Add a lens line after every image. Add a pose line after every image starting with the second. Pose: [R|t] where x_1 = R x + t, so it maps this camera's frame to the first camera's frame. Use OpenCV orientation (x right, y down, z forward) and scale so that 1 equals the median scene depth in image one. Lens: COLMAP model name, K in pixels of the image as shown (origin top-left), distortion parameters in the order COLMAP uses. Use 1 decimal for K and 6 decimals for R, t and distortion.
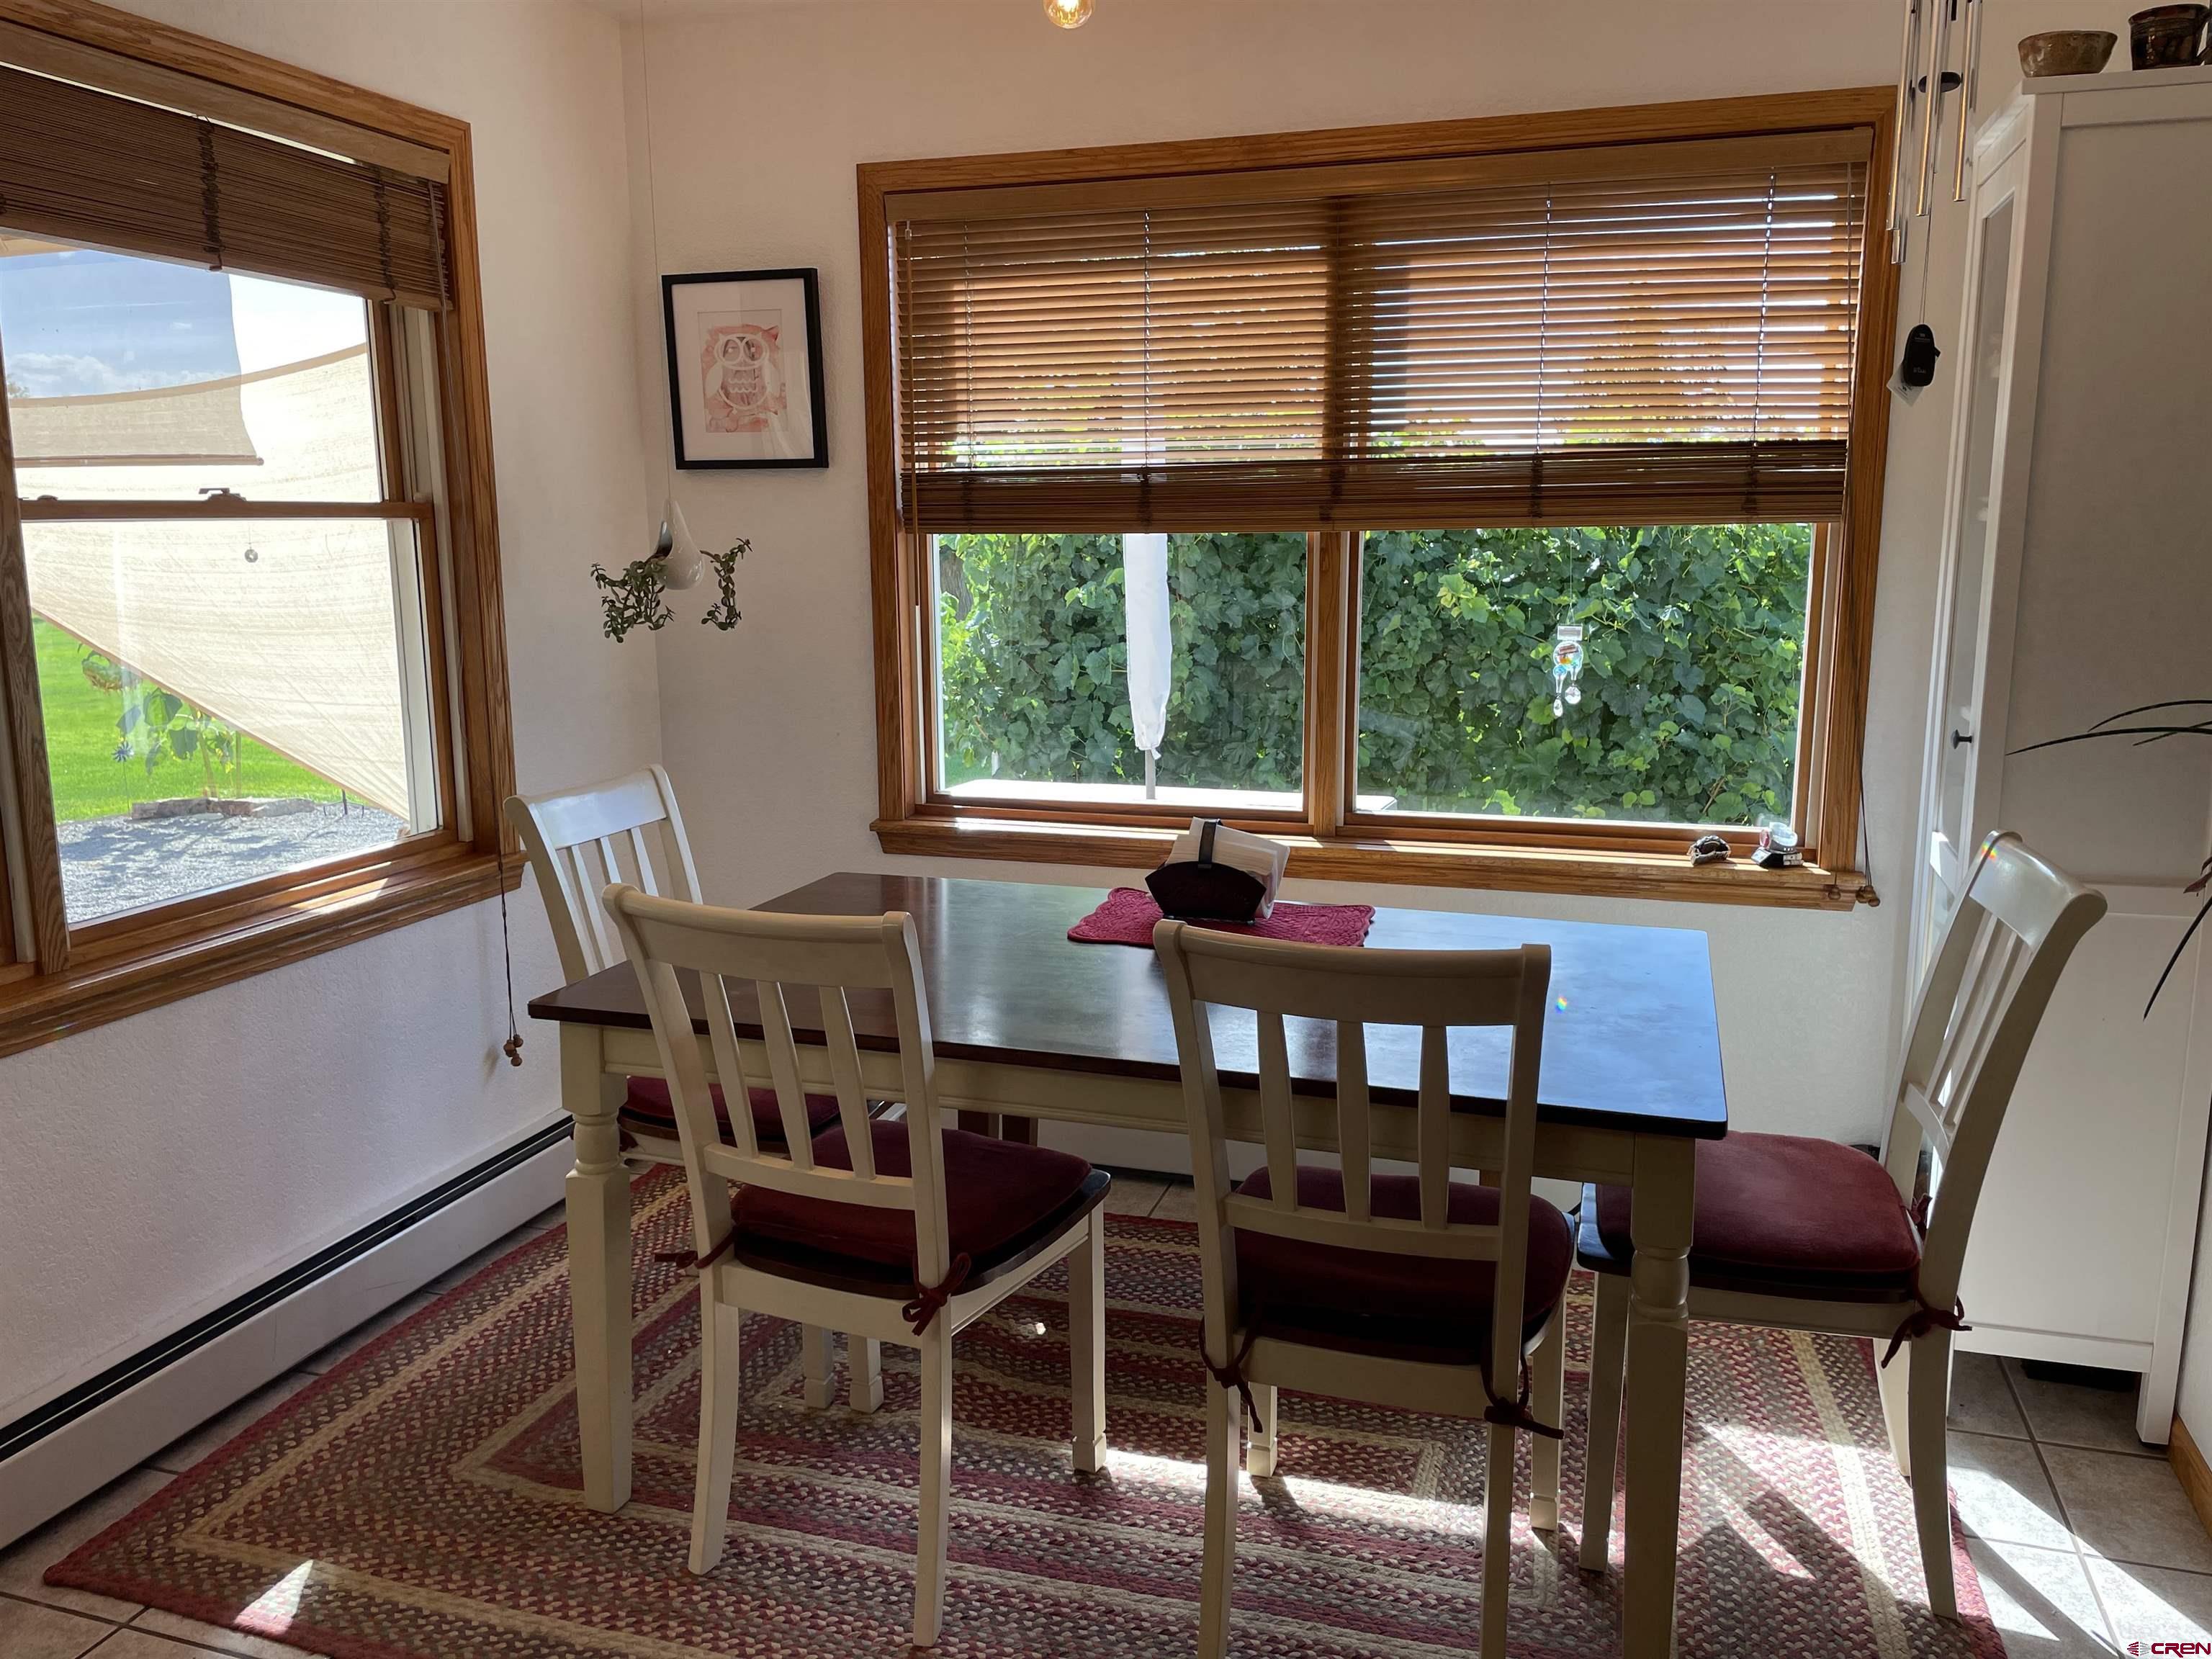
lens RADIAL K [[1678.9, 0, 1106.9], [0, 1678.9, 811.8], [0, 0, 1]] dist [0.092664, -0.115683]
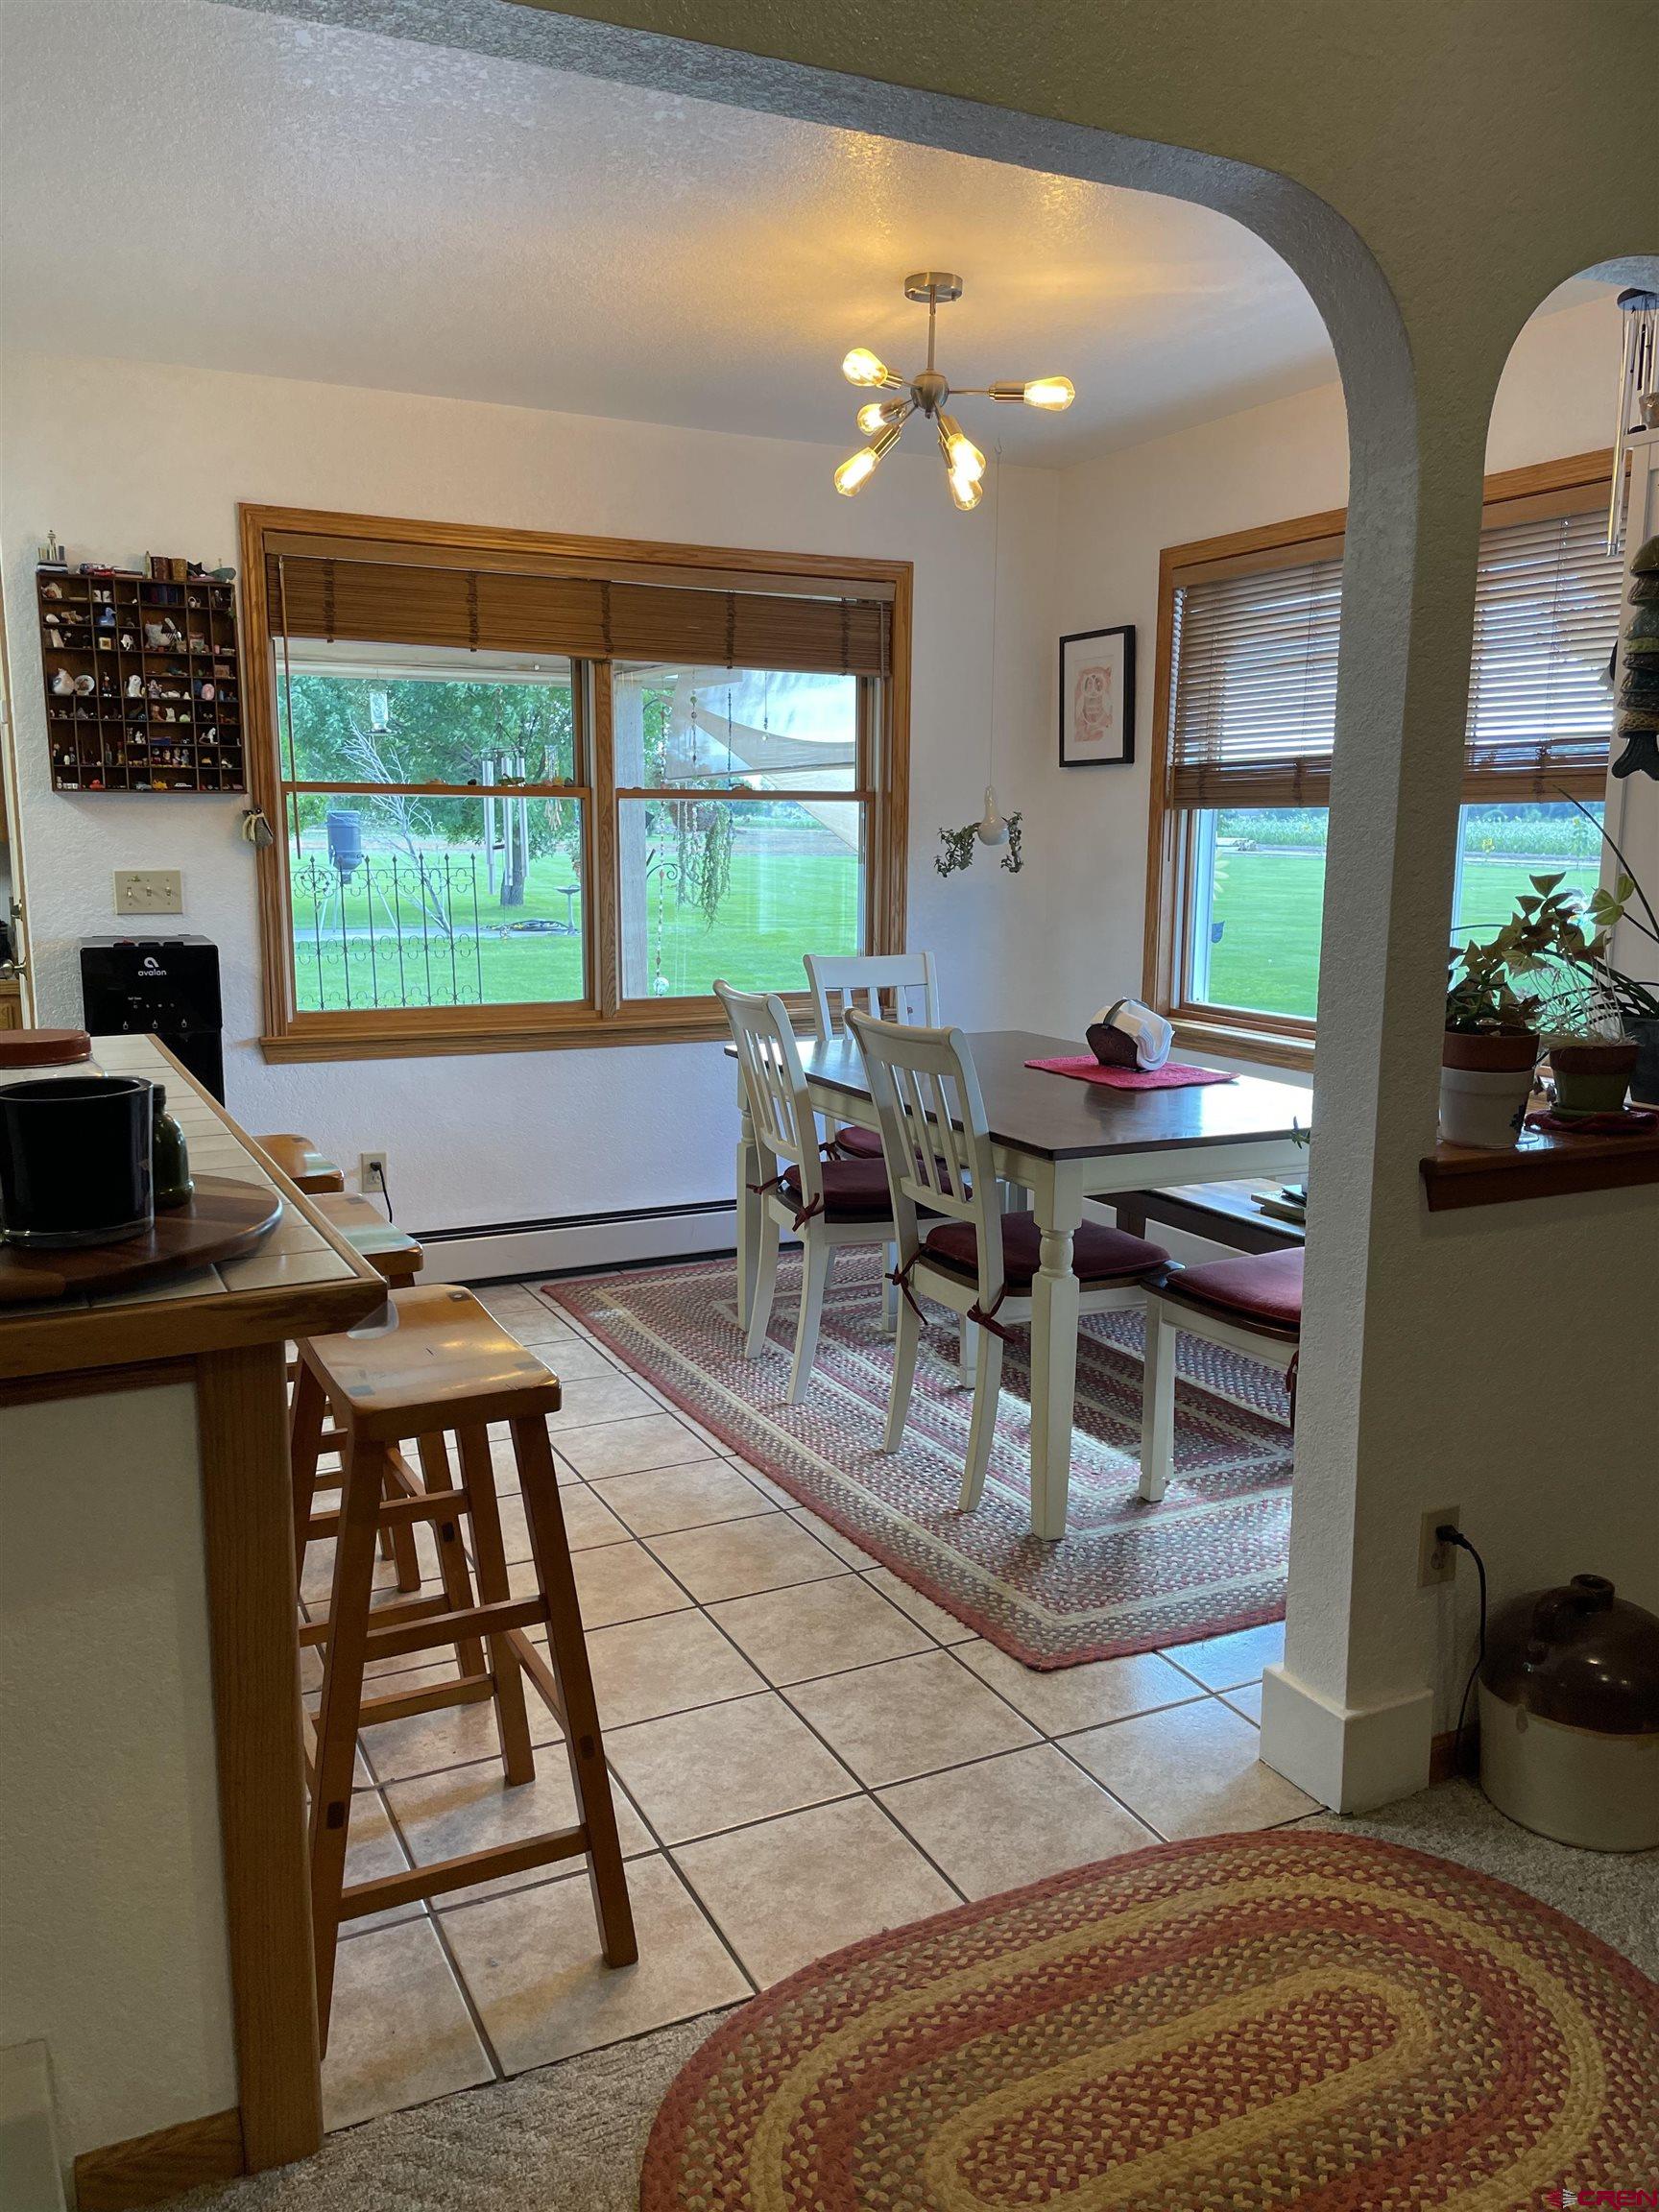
lens RADIAL K [[1678.9, 0, 808.1], [0, 1678.9, 1096.7], [0, 0, 1]] dist [0.092664, -0.115683]
pose [[0.690339, 0.124448, -0.712703, 0.742584], [-0.129964, 0.990402, 0.047053, 0.044562], [0.711718, 0.060143, 0.699886, -0.180700]]
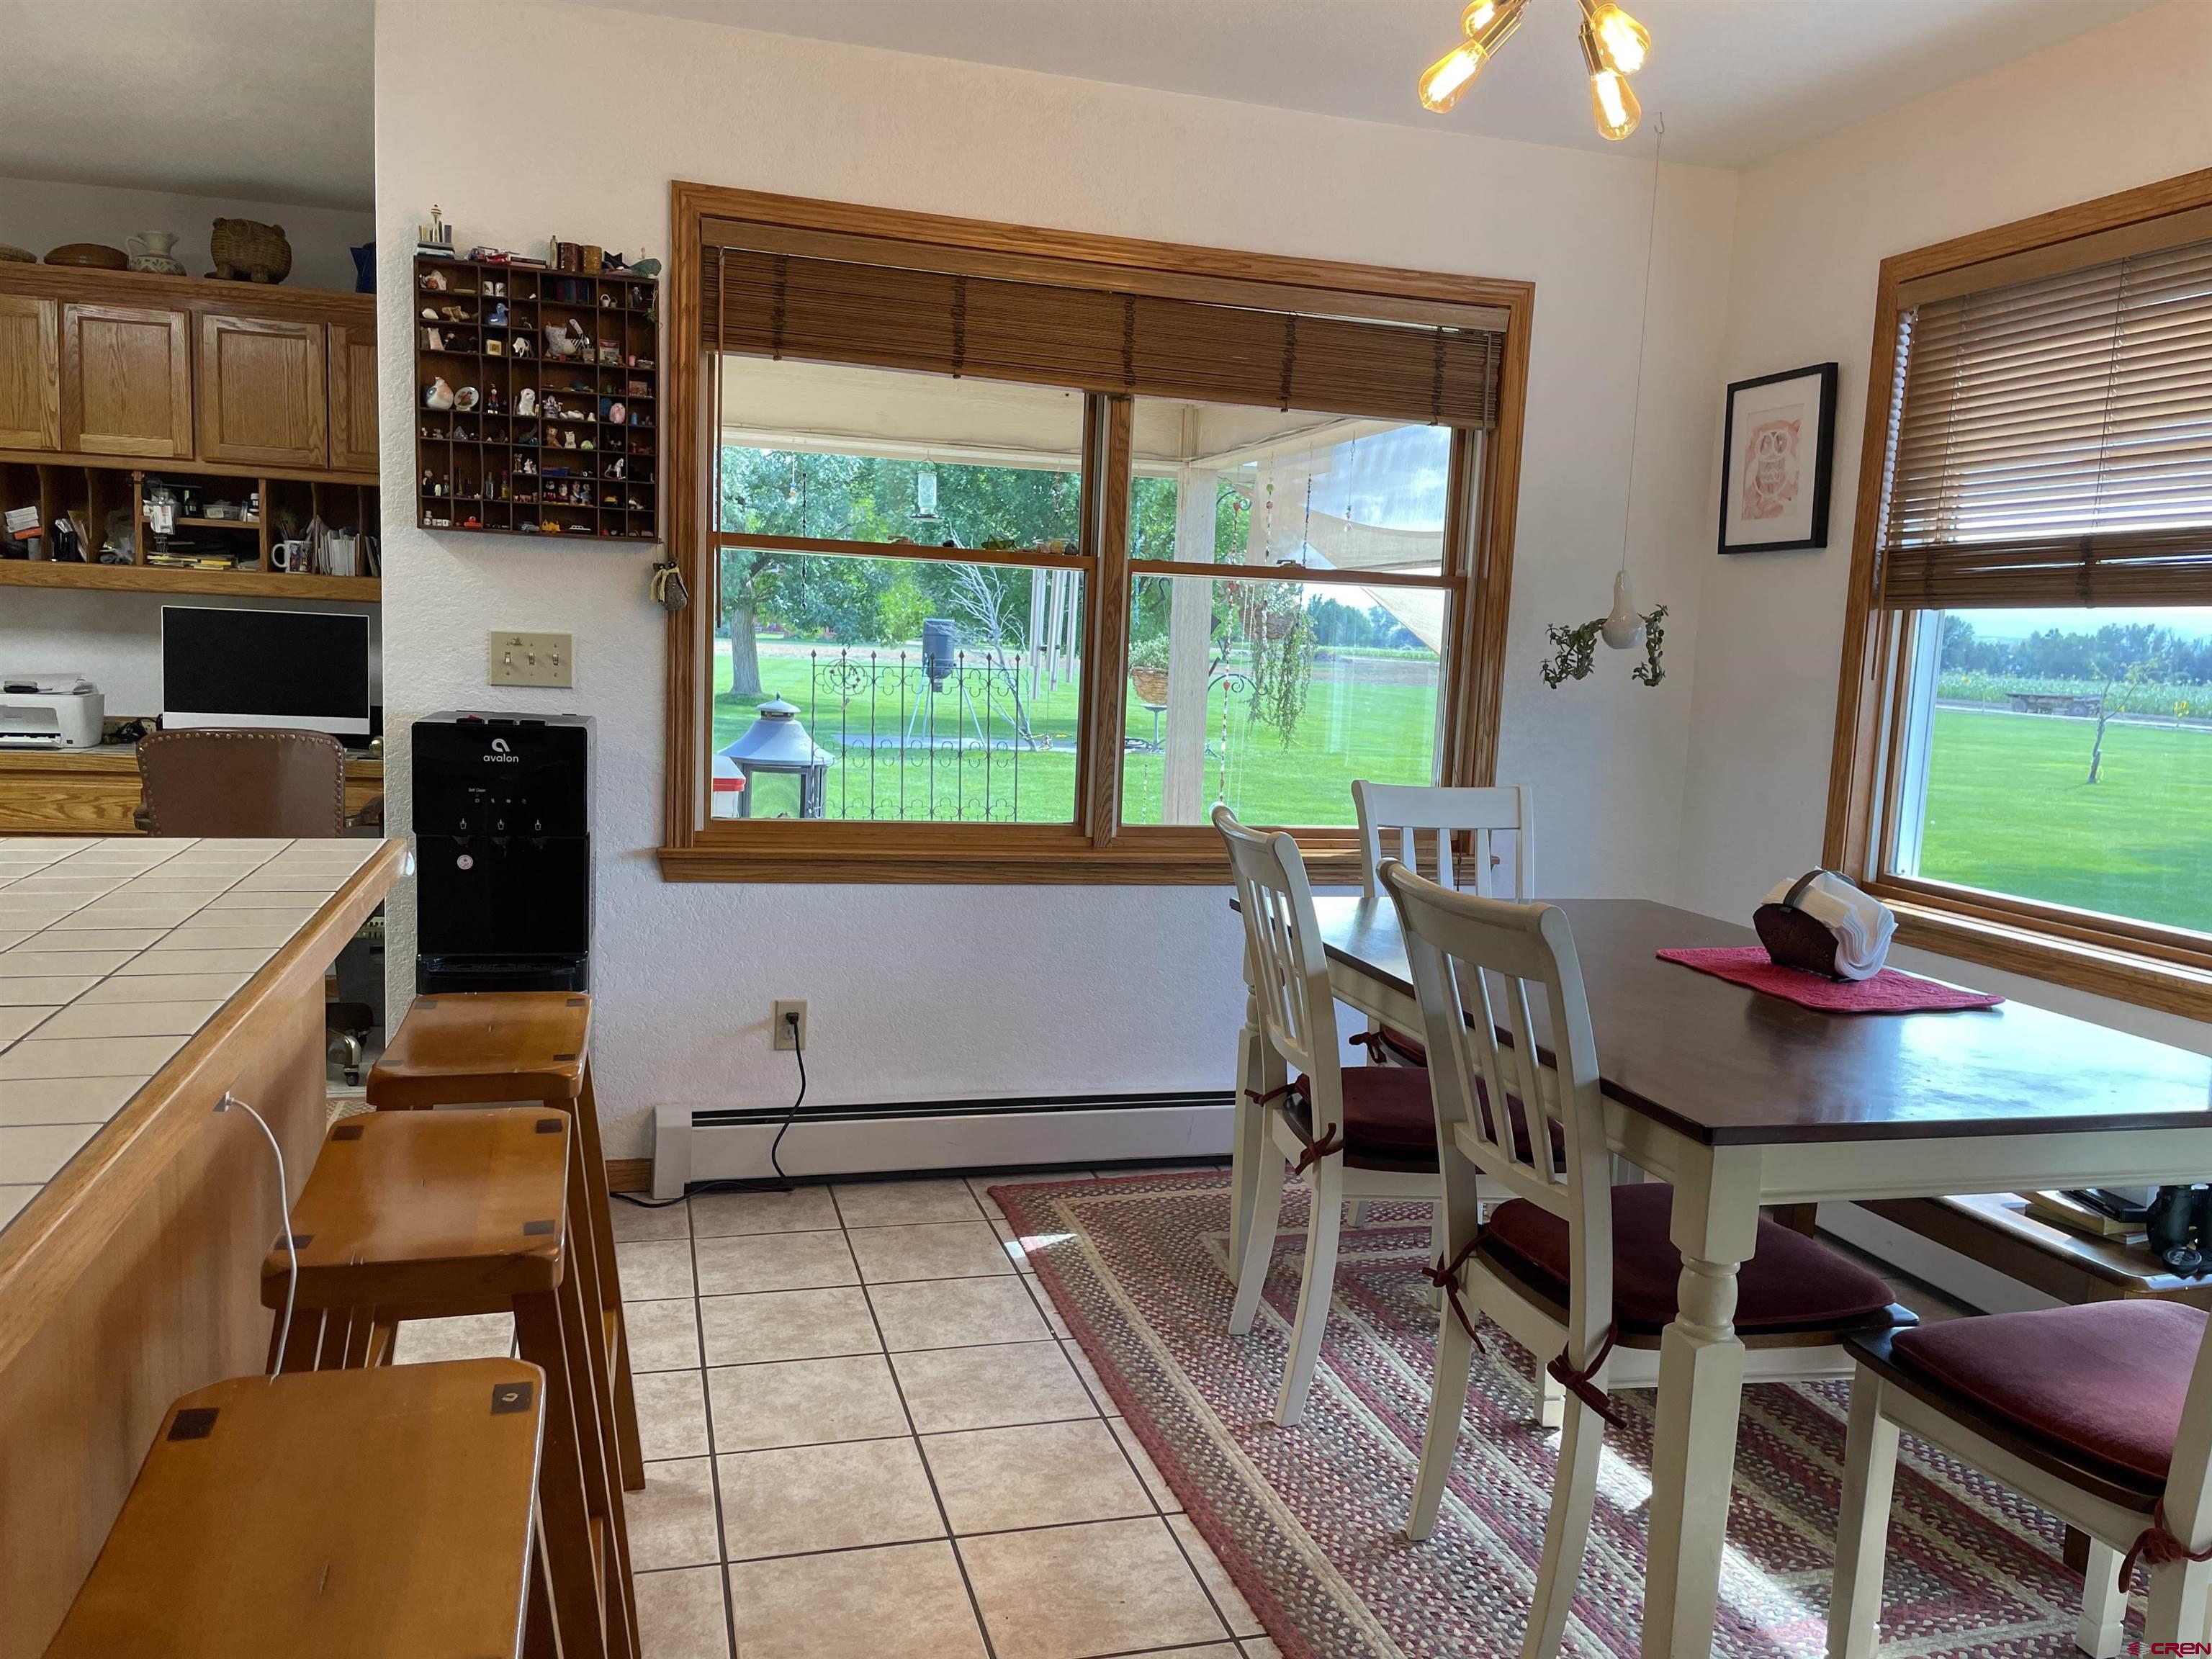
lens RADIAL K [[1678.9, 0, 1124.9], [0, 1678.9, 842.1], [0, 0, 1]] dist [0.092664, -0.115683]
pose [[0.555610, 0.127845, -0.821555, 0.520162], [-0.187218, 0.981969, 0.026194, 0.030941], [0.810091, 0.139256, 0.569527, 0.078389]]
